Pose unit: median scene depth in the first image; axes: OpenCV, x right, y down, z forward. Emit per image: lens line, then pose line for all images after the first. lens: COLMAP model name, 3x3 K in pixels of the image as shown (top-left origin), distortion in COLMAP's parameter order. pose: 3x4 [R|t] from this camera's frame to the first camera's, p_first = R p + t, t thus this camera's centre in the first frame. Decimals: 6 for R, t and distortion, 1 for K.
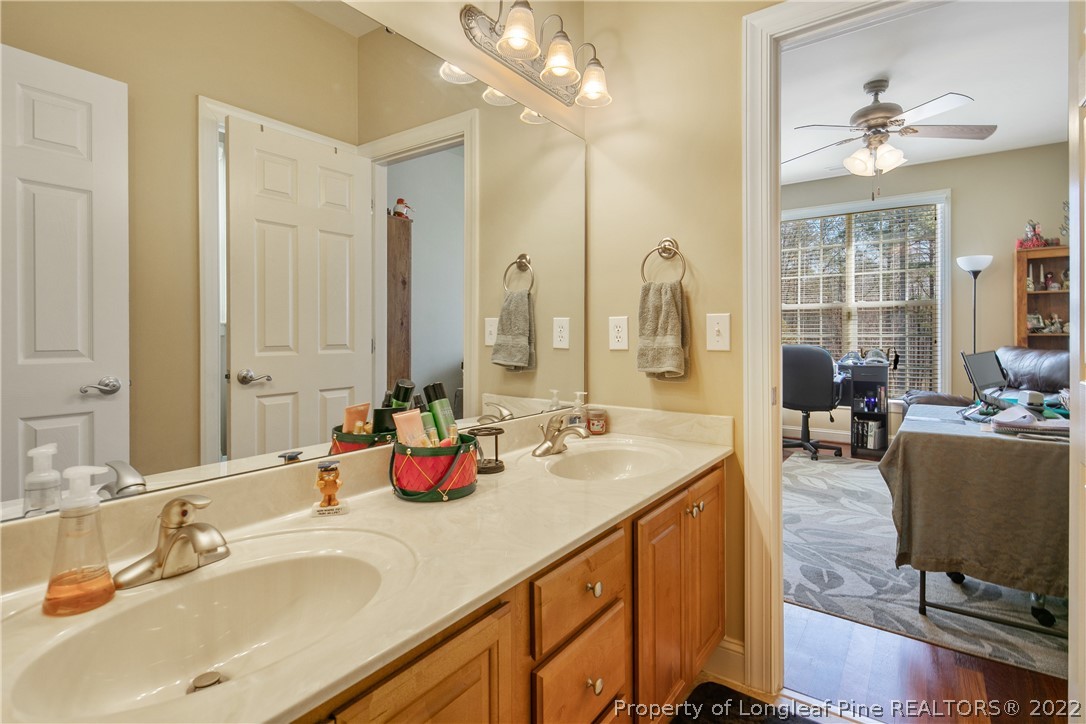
lens RADIAL K [[533.3, 0, 541.7], [0, 533.3, 346.2], [0, 0, 1]] dist [0.002360, -0.001203]
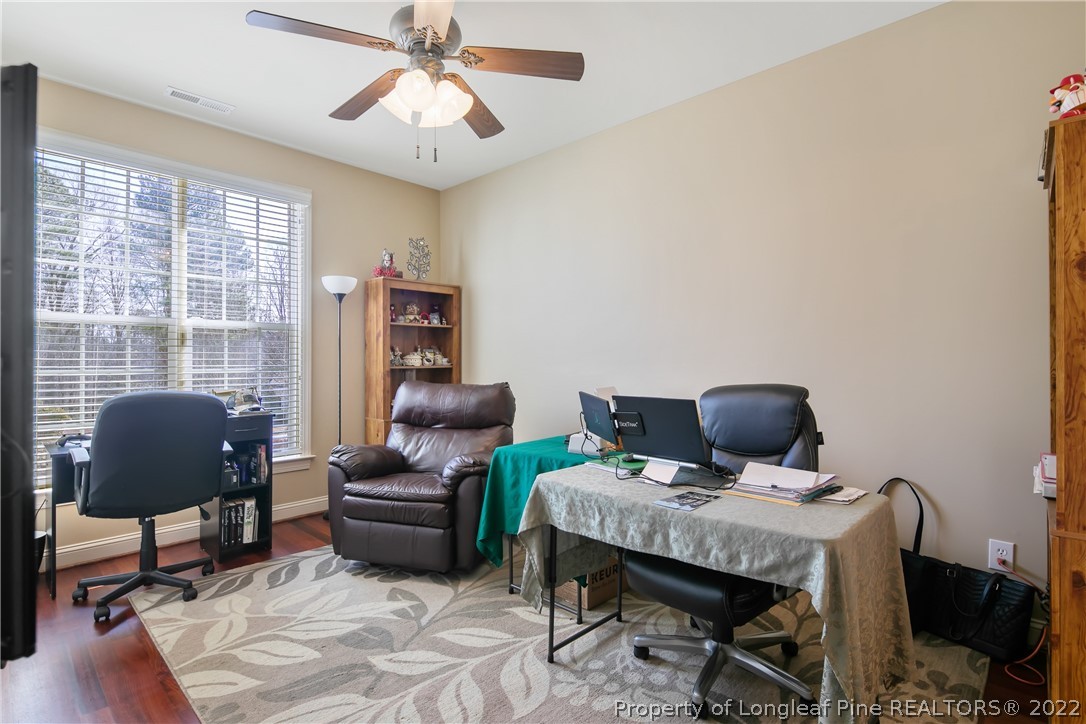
lens RADIAL K [[524.4, 0, 544.2], [0, 524.4, 355.6], [0, 0, 1]] dist [-0.001298, -0.001065]
pose [[0.126902, 0.011180, 0.991852, 0.017822], [0.022209, 0.999654, -0.014110, -0.021713], [-0.991667, 0.023818, 0.126610, 0.548223]]
